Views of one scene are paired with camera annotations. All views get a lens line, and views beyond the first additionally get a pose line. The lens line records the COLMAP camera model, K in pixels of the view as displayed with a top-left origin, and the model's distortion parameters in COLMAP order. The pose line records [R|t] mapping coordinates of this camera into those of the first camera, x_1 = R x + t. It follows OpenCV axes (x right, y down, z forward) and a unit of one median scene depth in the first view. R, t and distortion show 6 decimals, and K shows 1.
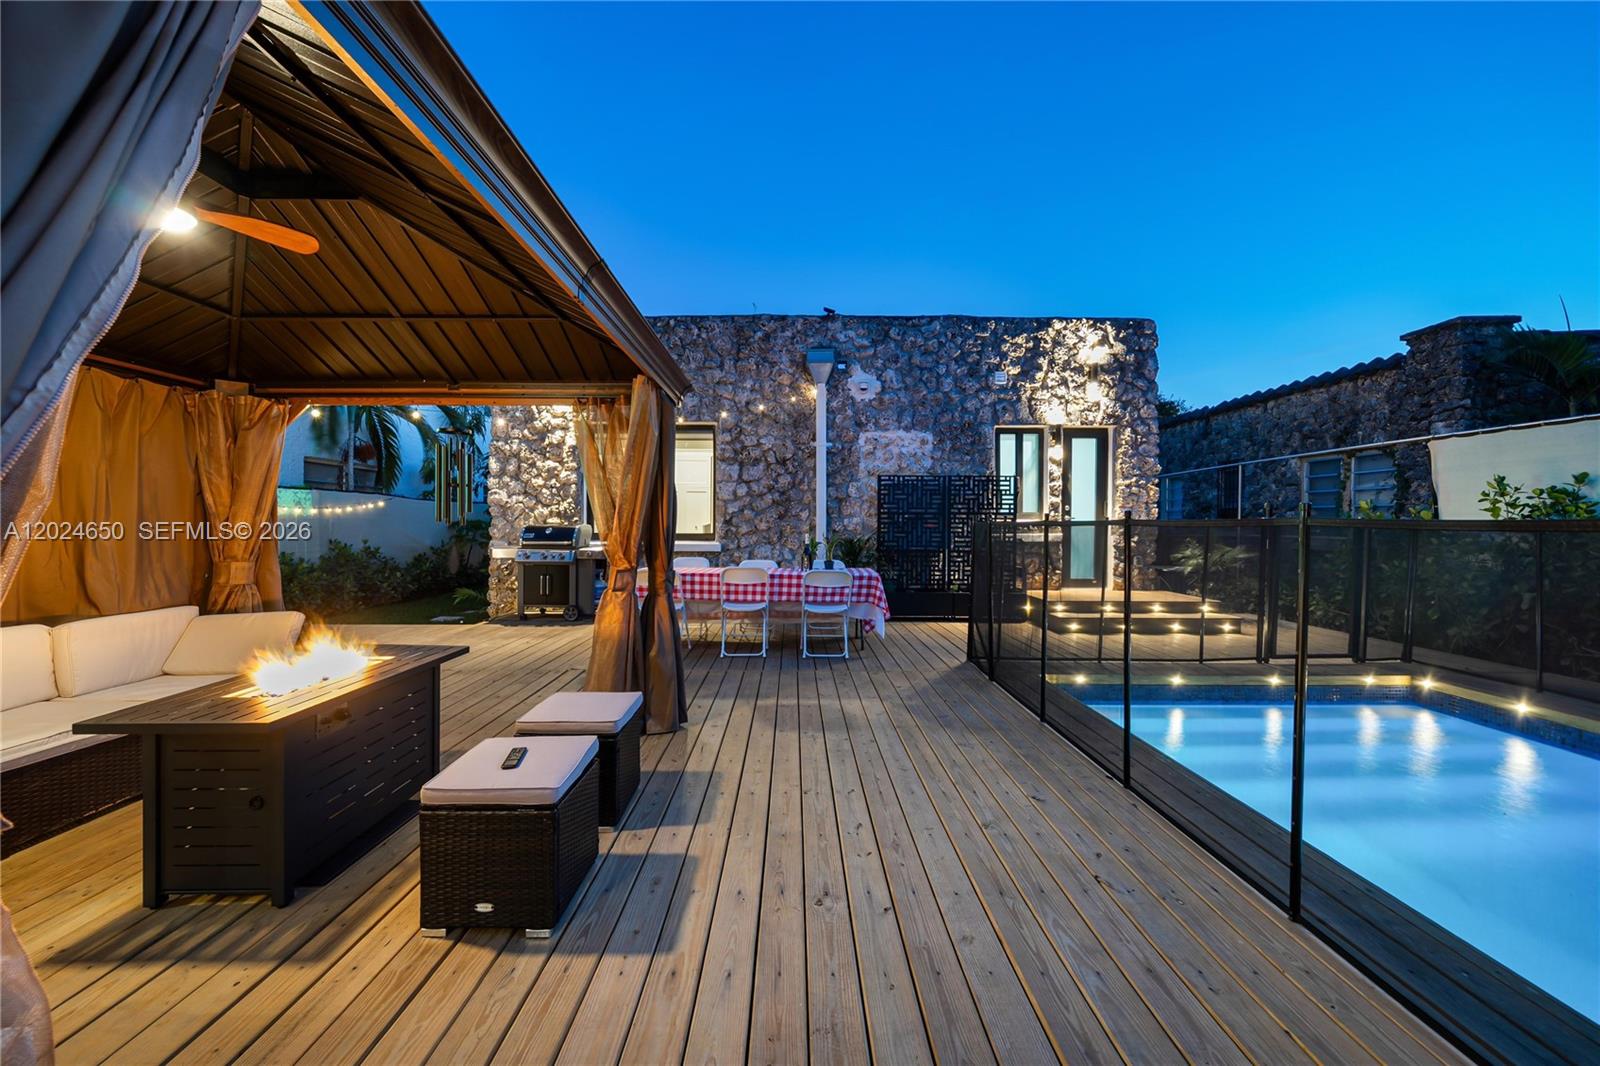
lens RADIAL K [[582.5, 0, 792.0], [0, 582.5, 525.3], [0, 0, 1]] dist [-0.003748, -0.000223]
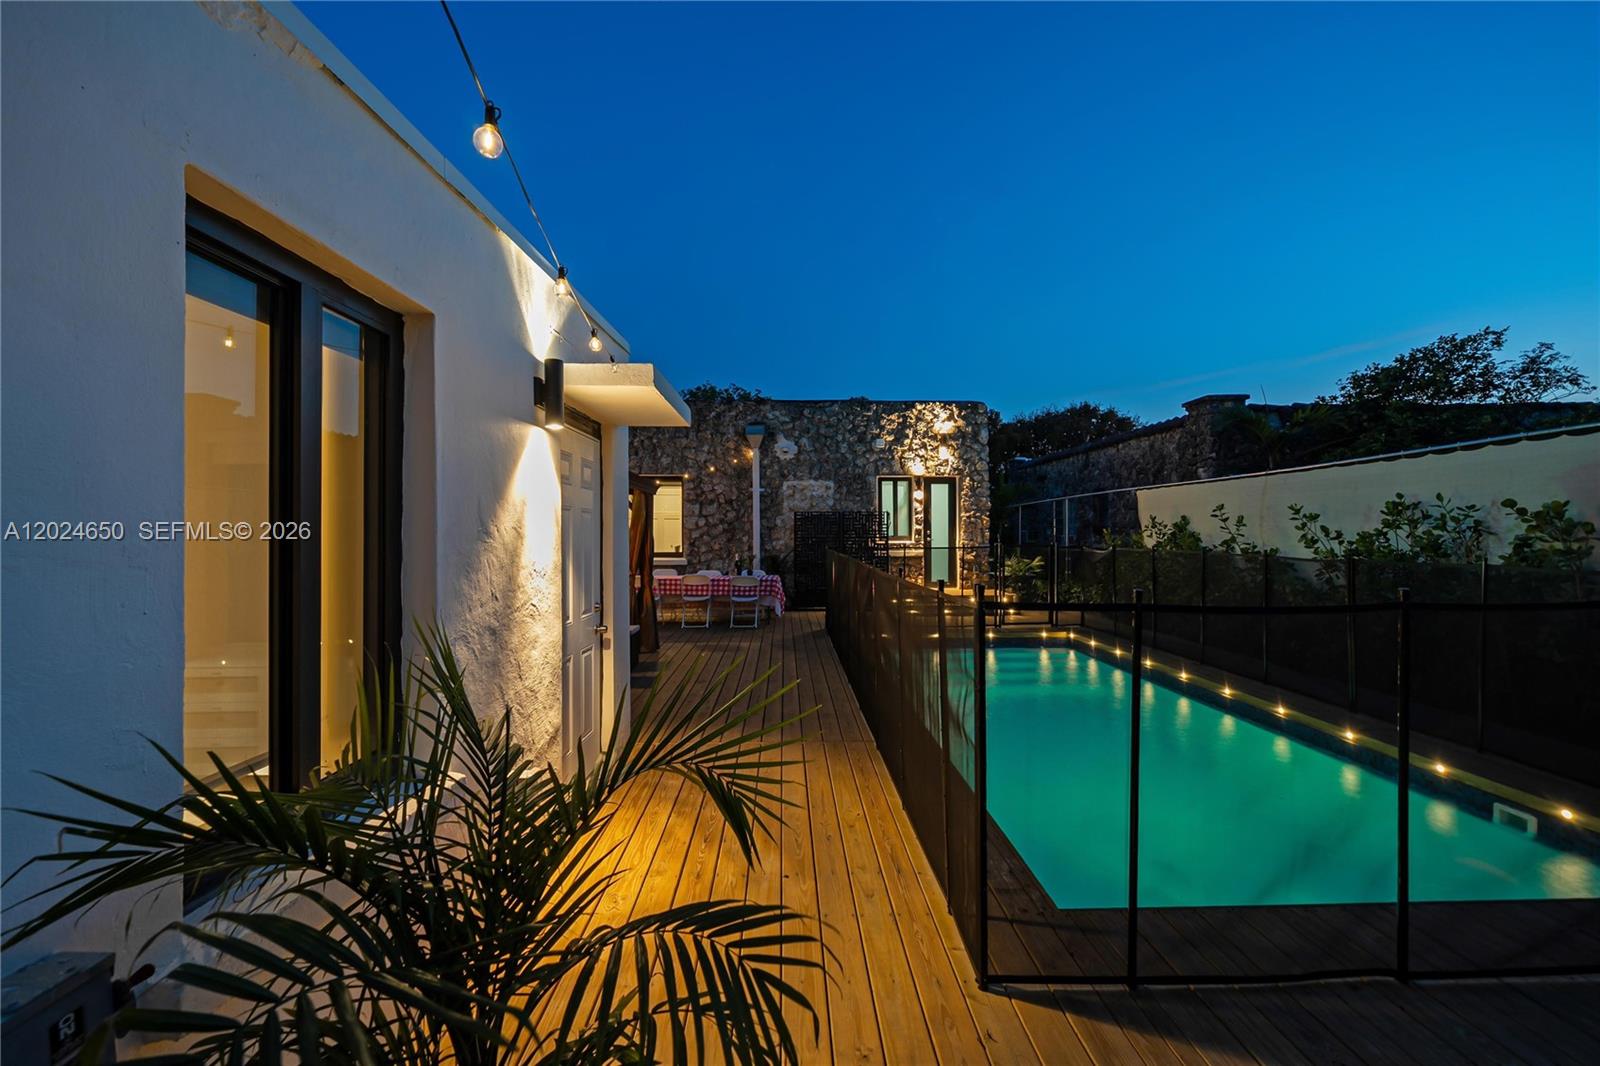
lens RADIAL K [[618.1, 0, 795.3], [0, 618.1, 526.3], [0, 0, 1]] dist [0.000649, -0.000204]
pose [[0.999773, -0.007448, 0.019959, 0.114557], [0.007679, 0.999904, -0.011532, -0.030288], [-0.019872, 0.011683, 0.999734, -0.530748]]
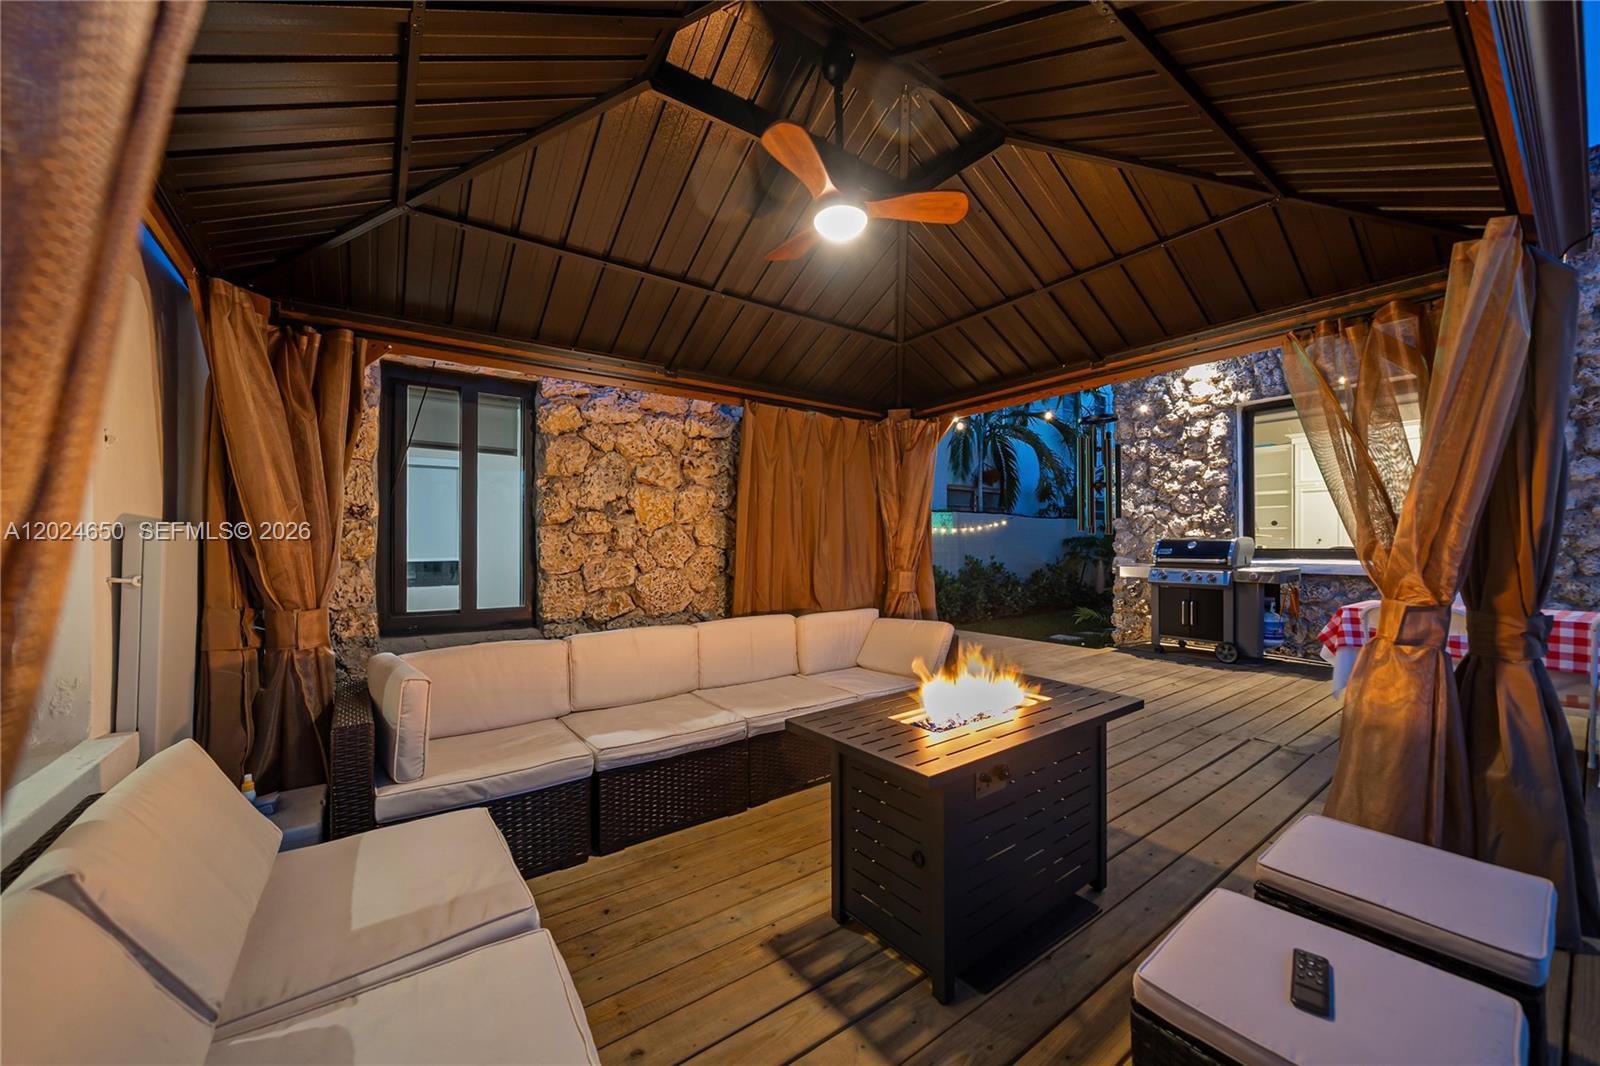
lens RADIAL K [[584.1, 0, 801.7], [0, 584.1, 540.8], [0, 0, 1]] dist [0.000154, -0.000005]
pose [[0.589211, -0.011670, -0.807895, -0.077785], [0.006784, 0.999932, -0.009496, 0.006320], [0.807950, 0.000115, 0.589250, 0.085110]]
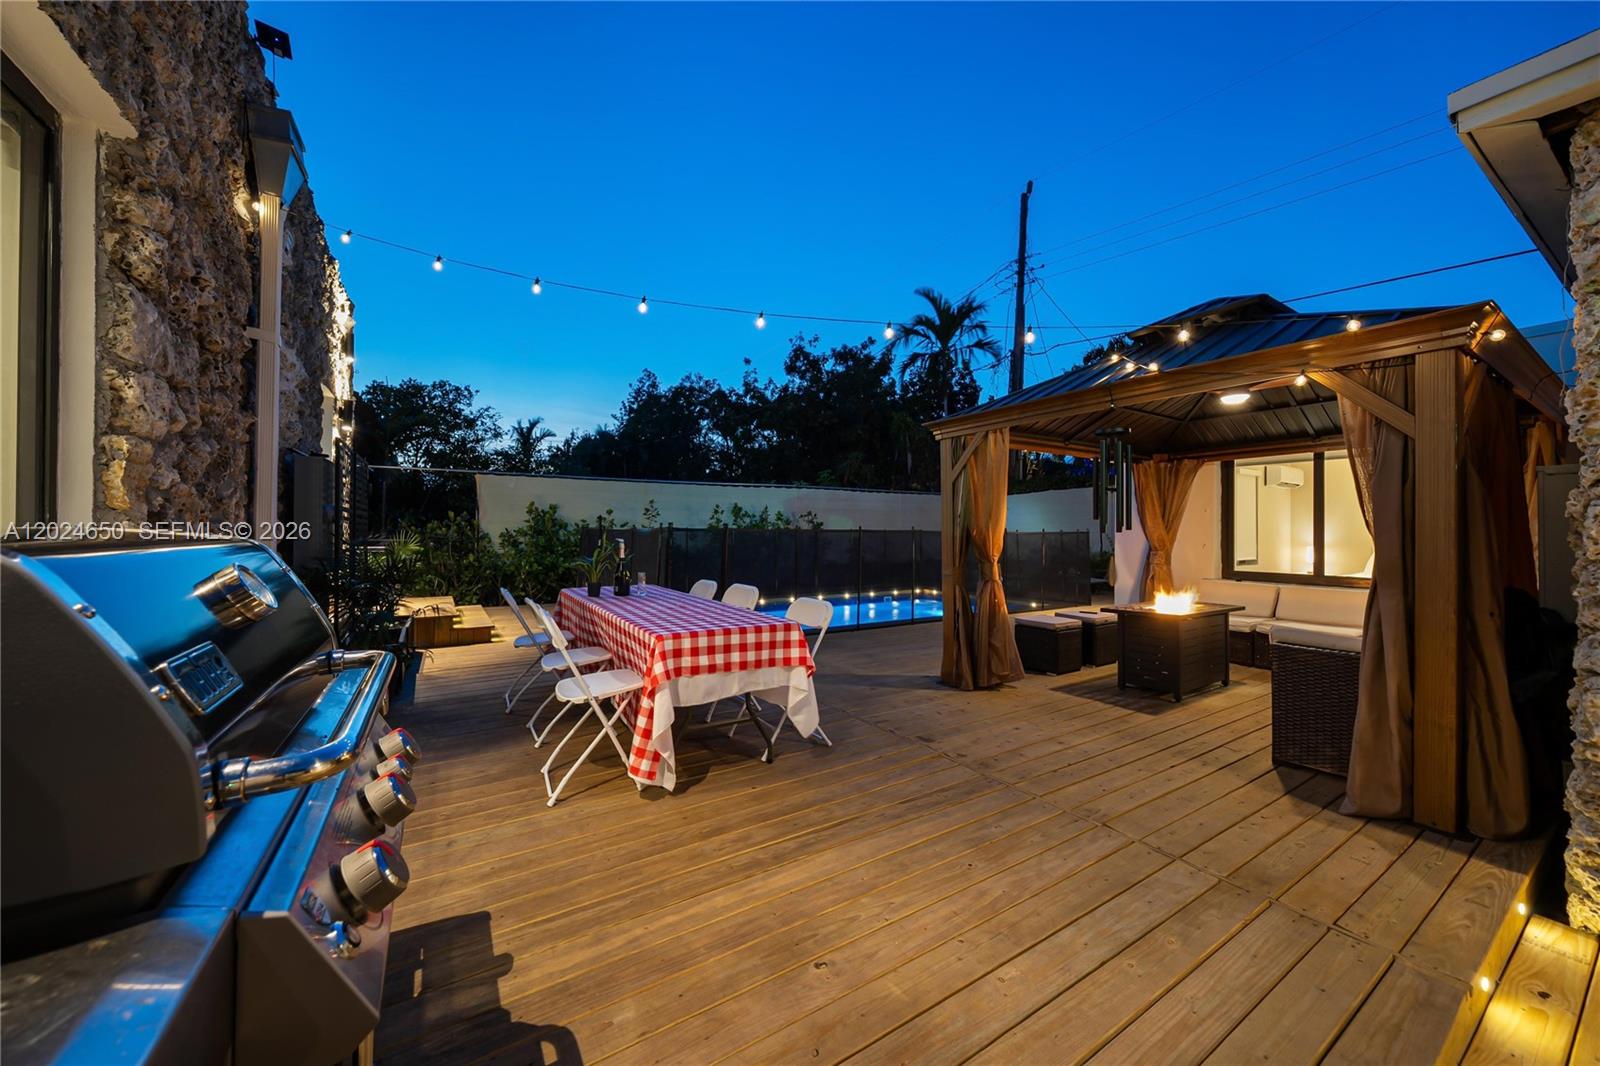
lens RADIAL K [[579.3, 0, 796.0], [0, 579.3, 531.2], [0, 0, 1]] dist [-0.002852, -0.000058]
pose [[-0.537032, -0.002922, 0.843557, -0.509097], [-0.004303, 0.999990, 0.000724, -0.002063], [-0.843551, -0.003241, -0.537039, 0.891041]]
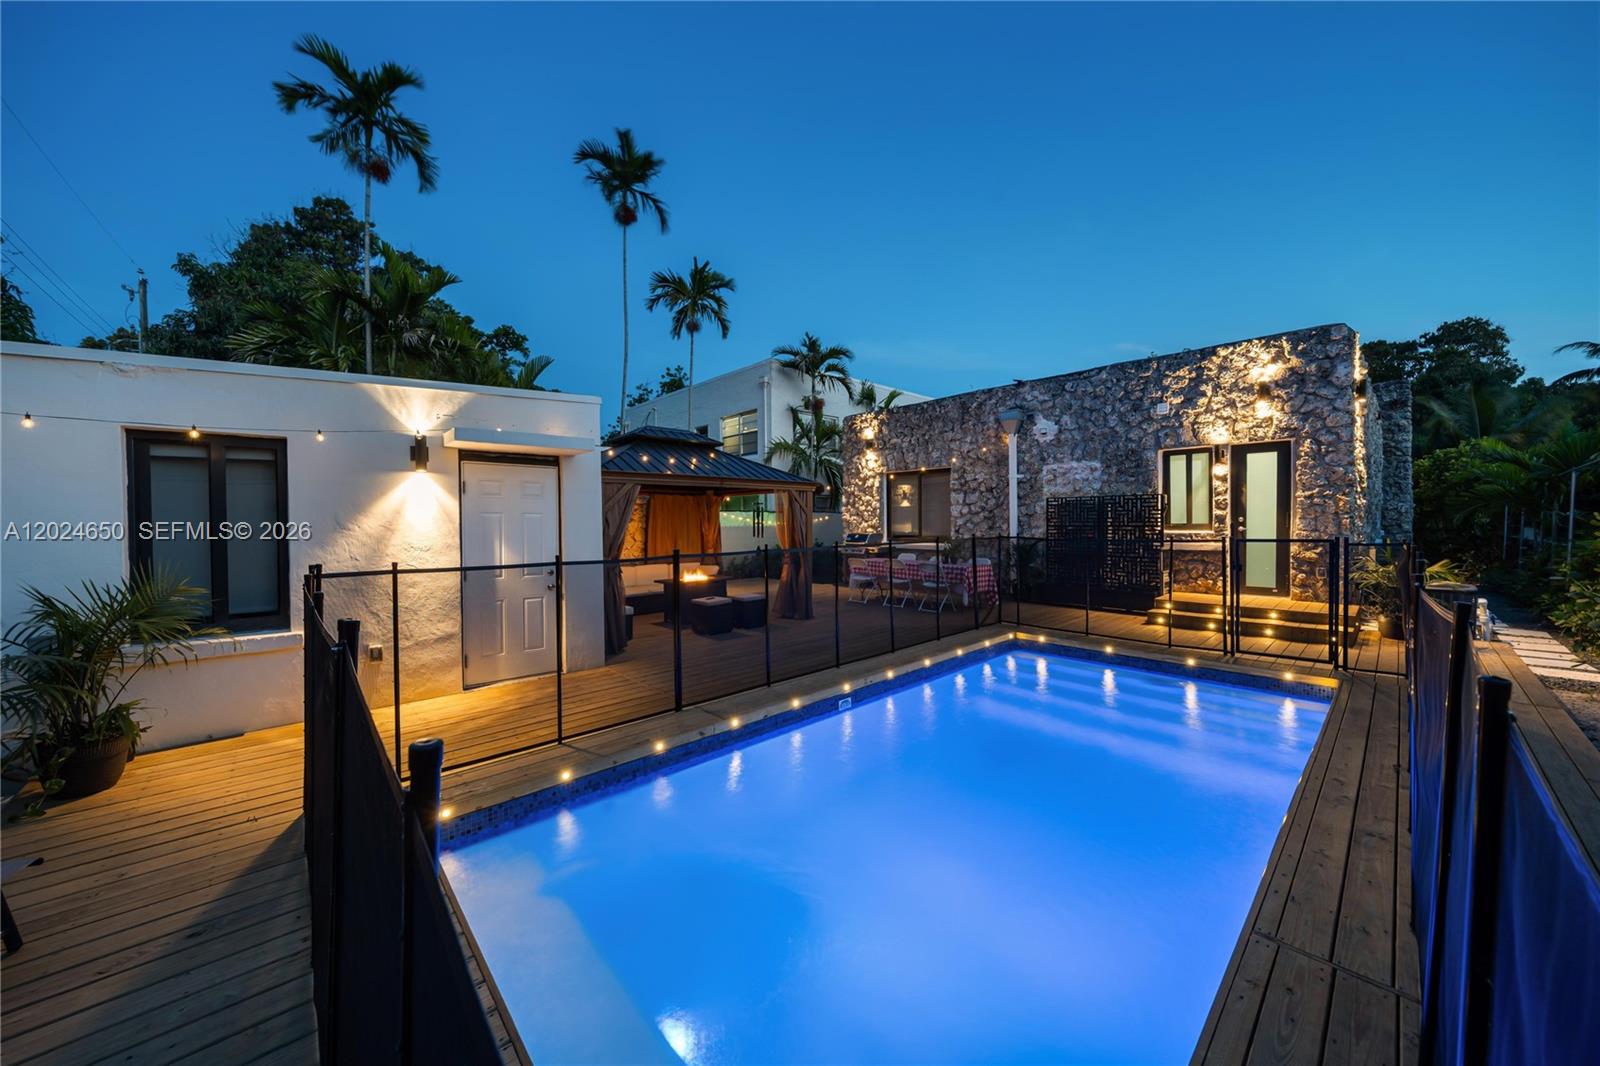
lens RADIAL K [[553.1, 0, 805.4], [0, 553.1, 529.2], [0, 0, 1]] dist [-0.000440, -0.000064]
pose [[0.685843, 0.001899, -0.727747, 0.673565], [0.009941, 0.999879, 0.011978, -0.032233], [0.727682, -0.015450, 0.685741, -0.284157]]
